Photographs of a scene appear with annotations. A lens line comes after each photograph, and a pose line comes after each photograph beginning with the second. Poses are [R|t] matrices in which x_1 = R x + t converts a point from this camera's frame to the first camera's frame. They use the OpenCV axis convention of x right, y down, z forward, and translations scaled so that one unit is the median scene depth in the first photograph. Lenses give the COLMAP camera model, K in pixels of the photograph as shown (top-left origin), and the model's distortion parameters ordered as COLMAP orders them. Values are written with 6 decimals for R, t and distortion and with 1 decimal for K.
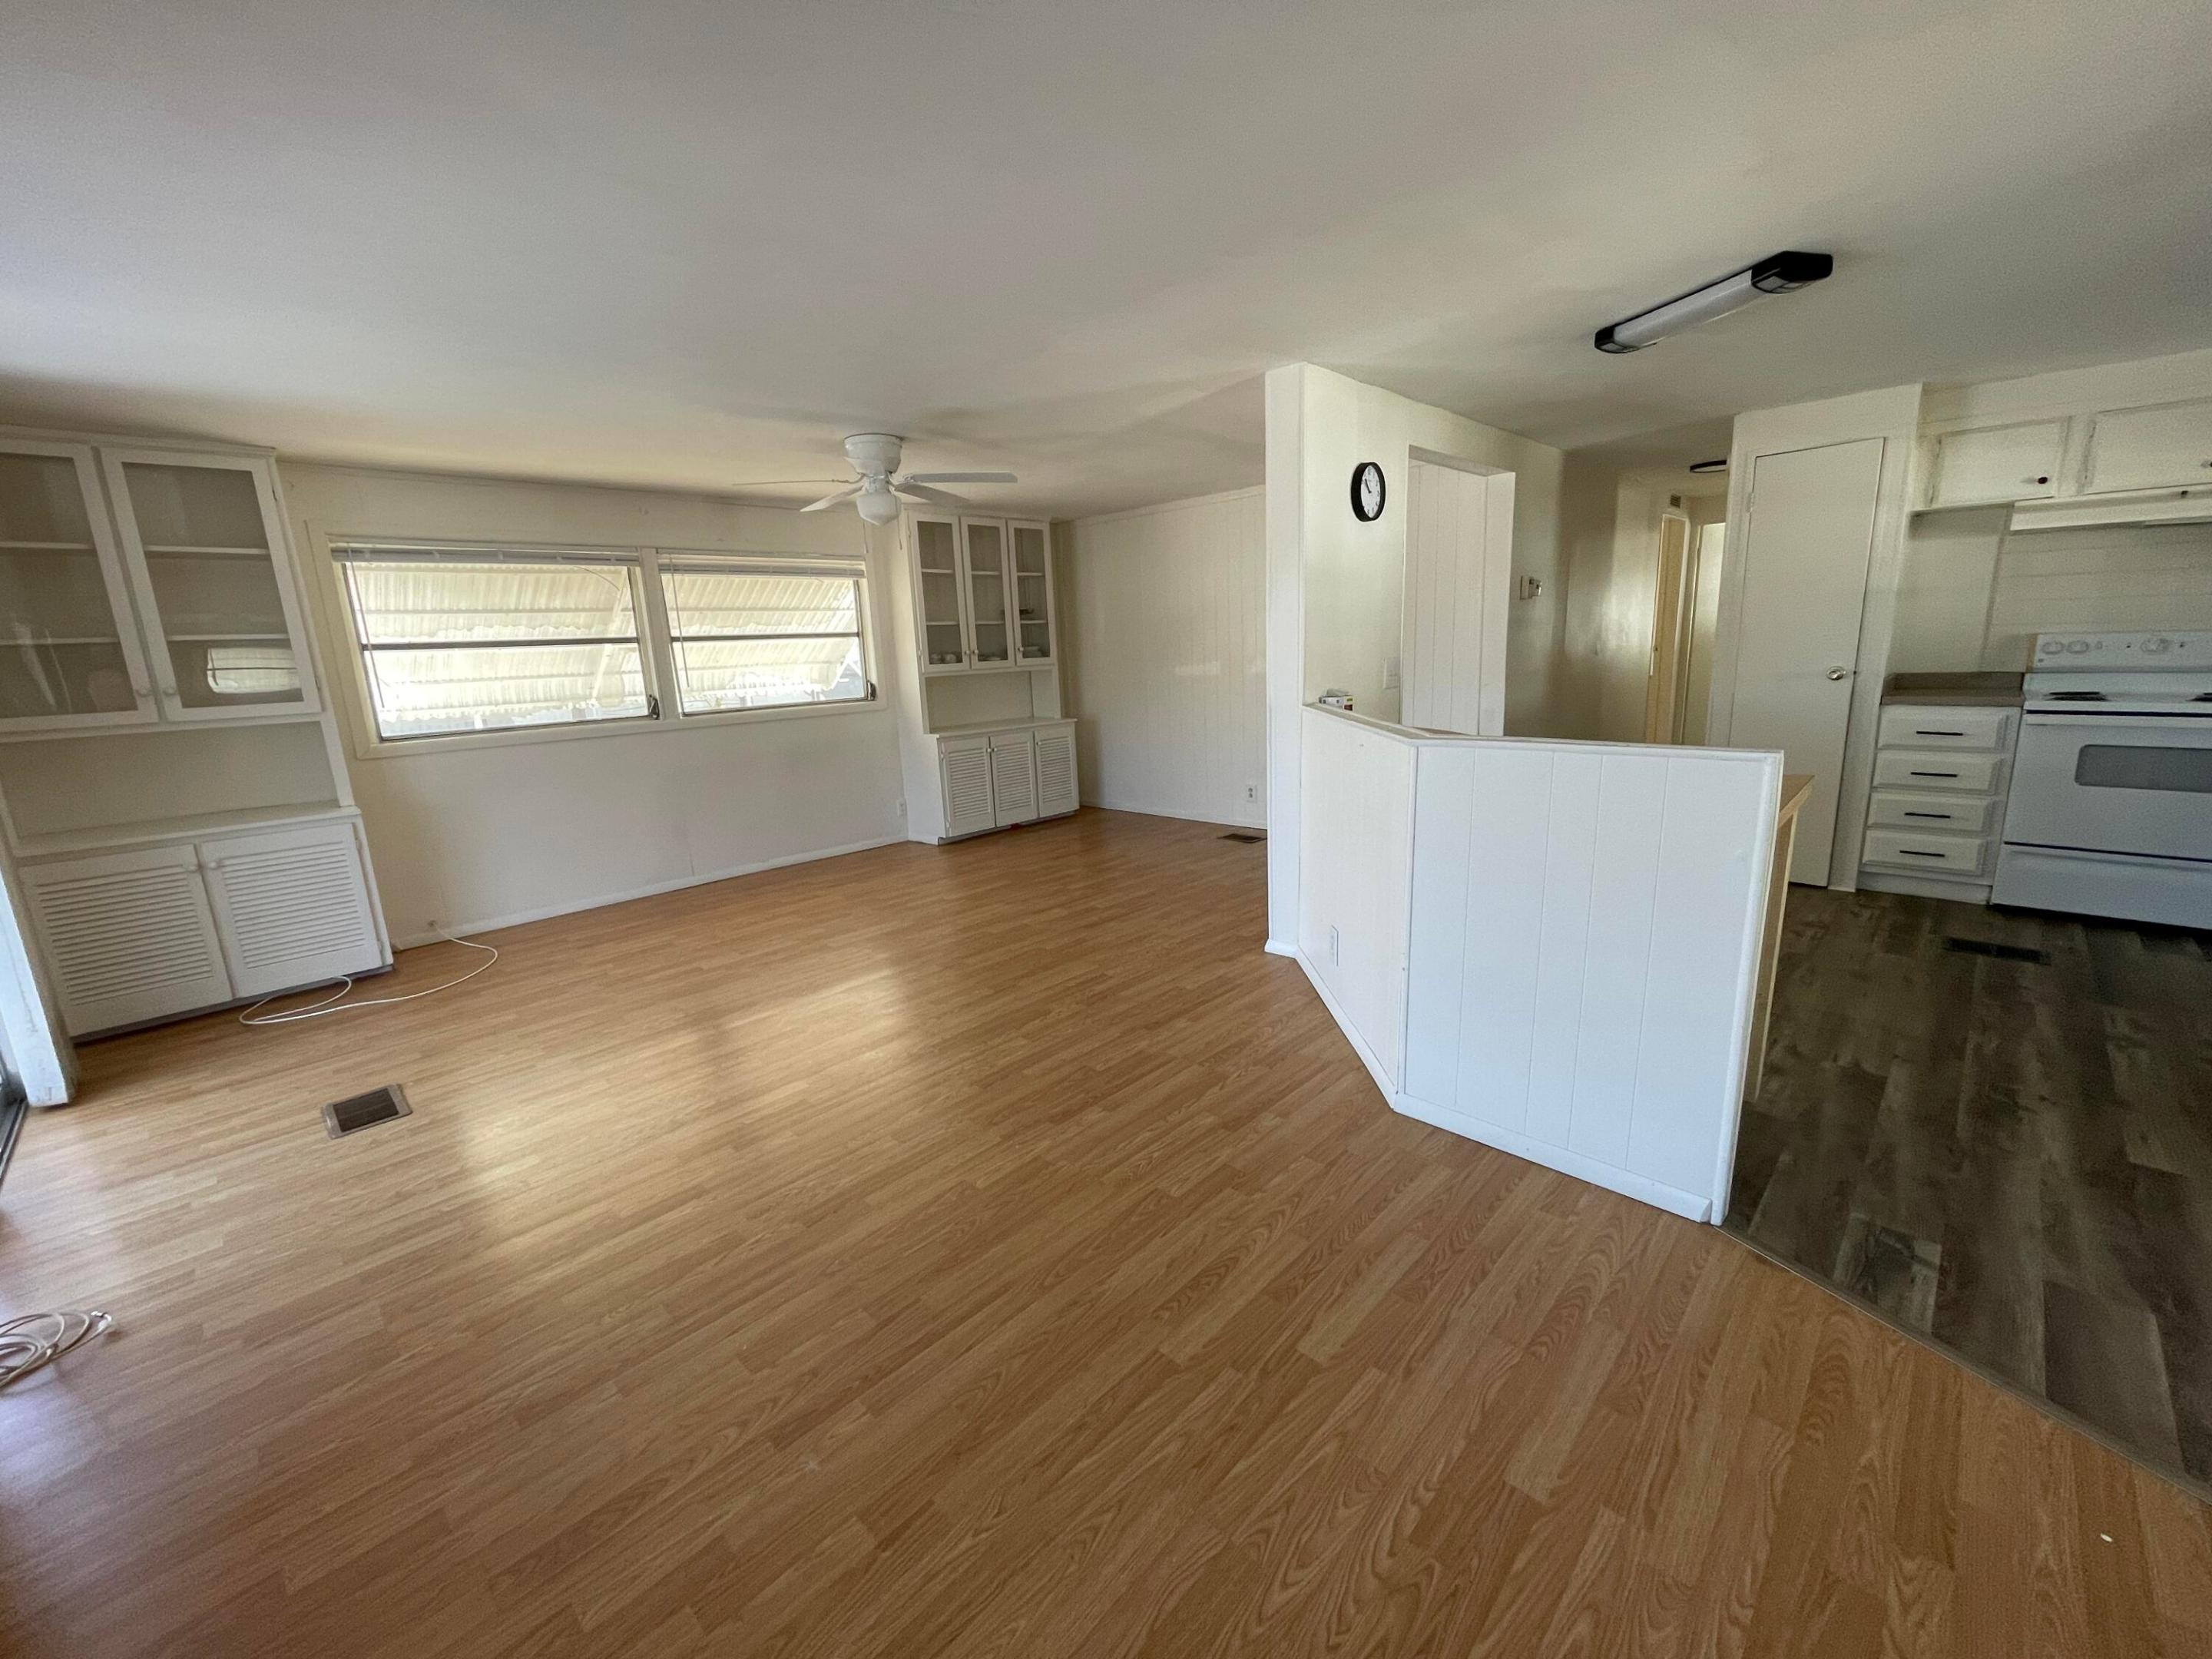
lens RADIAL K [[884.5, 0, 1103.8], [0, 884.5, 831.7], [0, 0, 1]] dist [-0.001155, -0.000111]
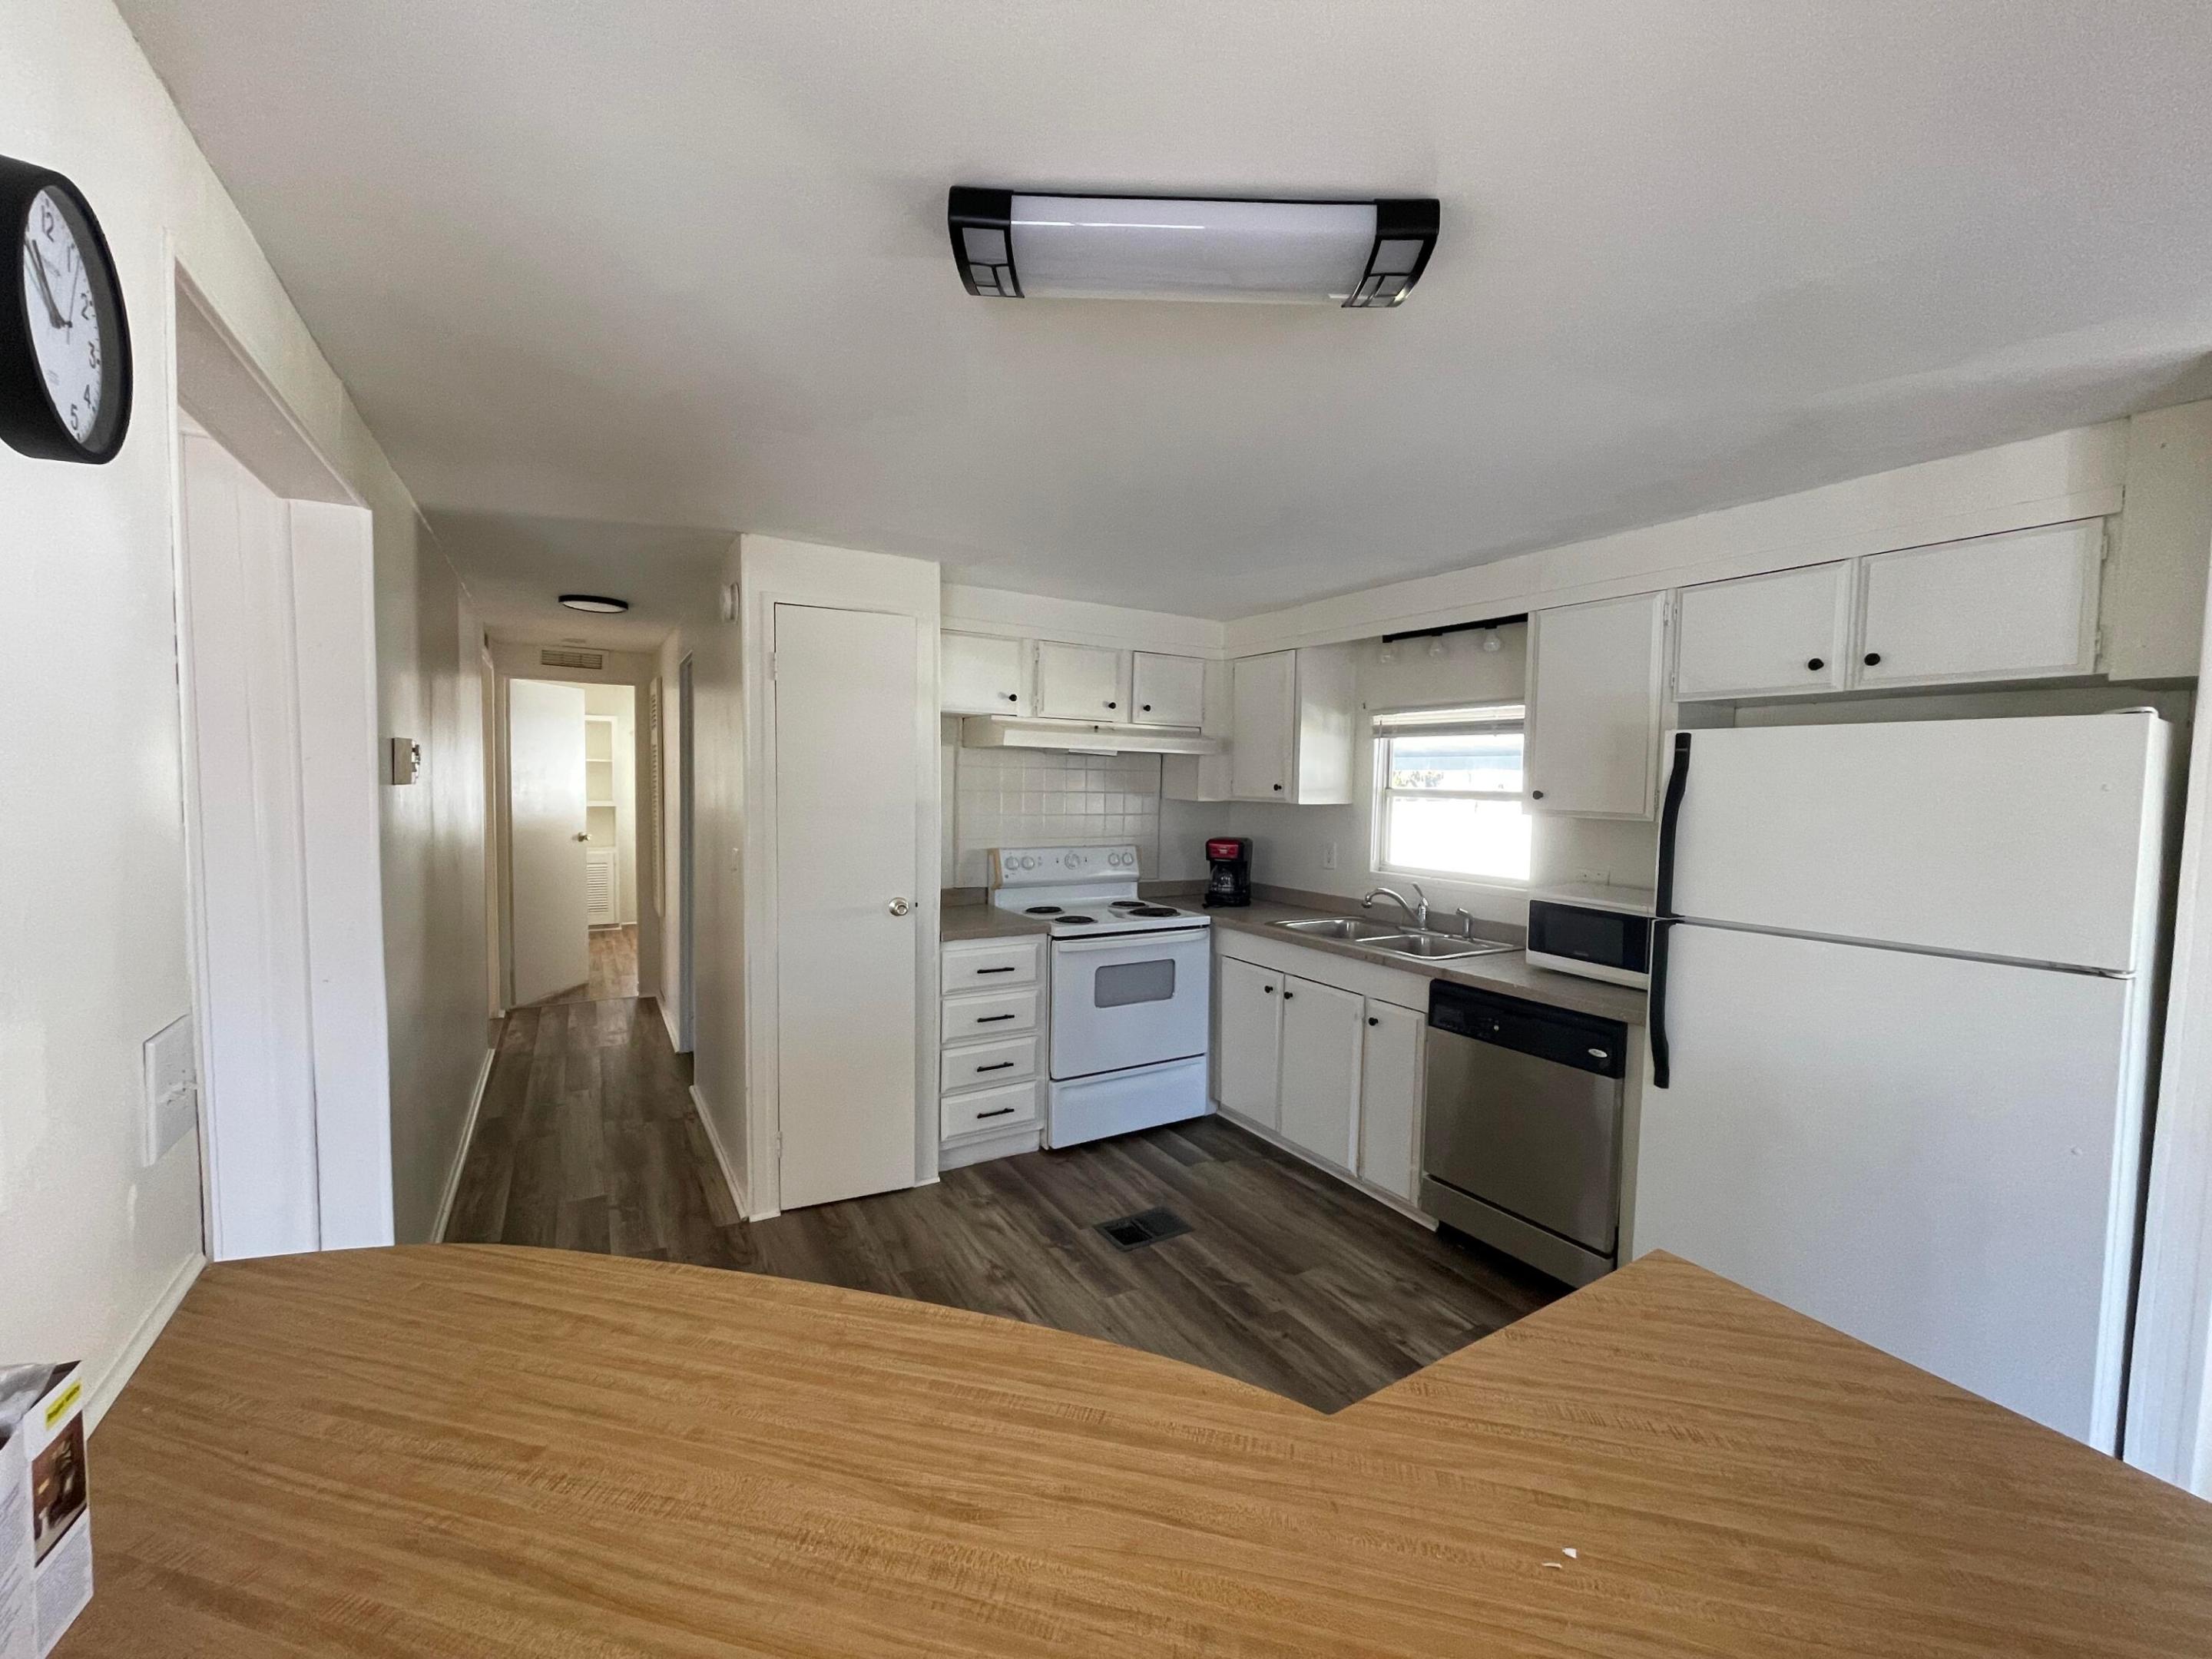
lens RADIAL K [[884.5, 0, 1103.8], [0, 884.5, 831.7], [0, 0, 1]] dist [-0.001155, -0.000111]
pose [[0.250455, -0.016419, 0.967989, 0.068153], [0.173891, 0.984358, -0.028295, -0.092494], [-0.952383, 0.175411, 0.249393, 0.304884]]
